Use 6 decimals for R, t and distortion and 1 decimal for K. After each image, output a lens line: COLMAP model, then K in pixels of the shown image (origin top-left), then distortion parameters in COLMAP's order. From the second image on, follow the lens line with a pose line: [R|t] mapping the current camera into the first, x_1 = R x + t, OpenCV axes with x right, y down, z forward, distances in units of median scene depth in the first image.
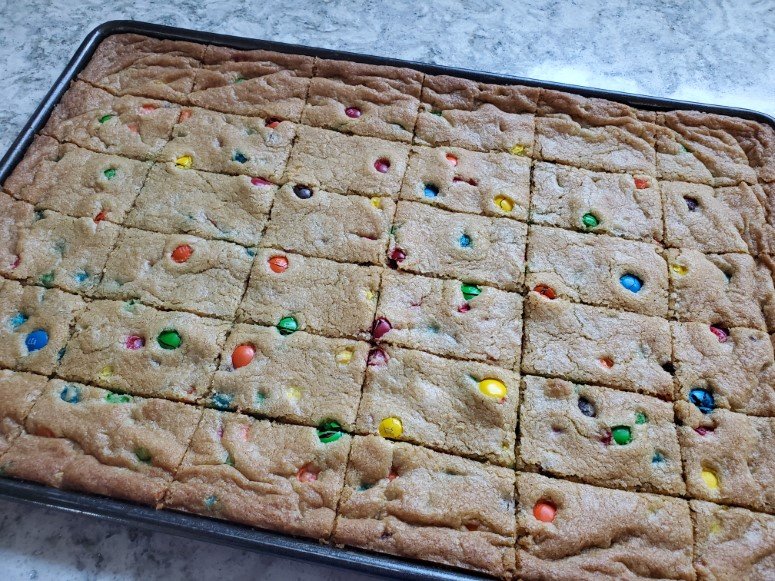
lens RADIAL K [[589.1, 0, 387.9], [0, 589.1, 290.2], [0, 0, 1]] dist [-0.006365, -0.009500]
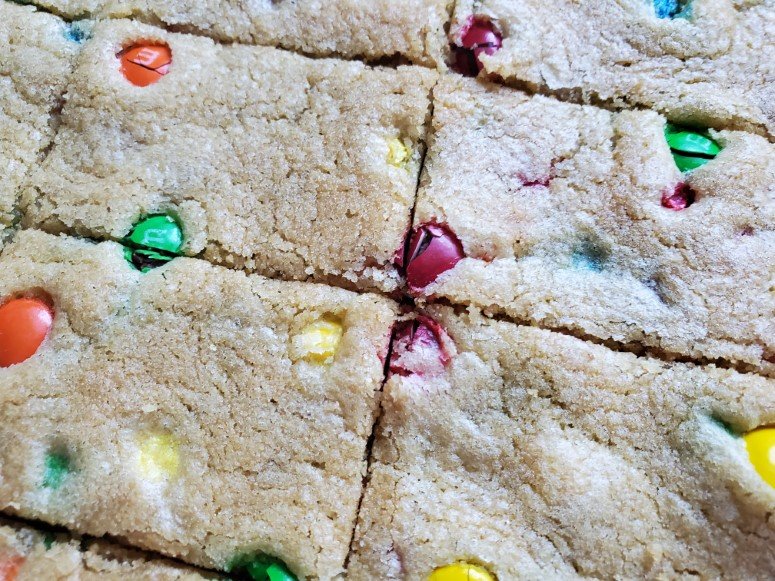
lens RADIAL K [[589.1, 0, 393.0], [0, 589.1, 289.4], [0, 0, 1]] dist [-0.006365, -0.009500]
pose [[0.999276, 0.020857, -0.031824, -0.021422], [-0.013785, 0.978005, 0.208124, 0.015679], [0.035465, -0.207535, 0.977585, 0.671358]]
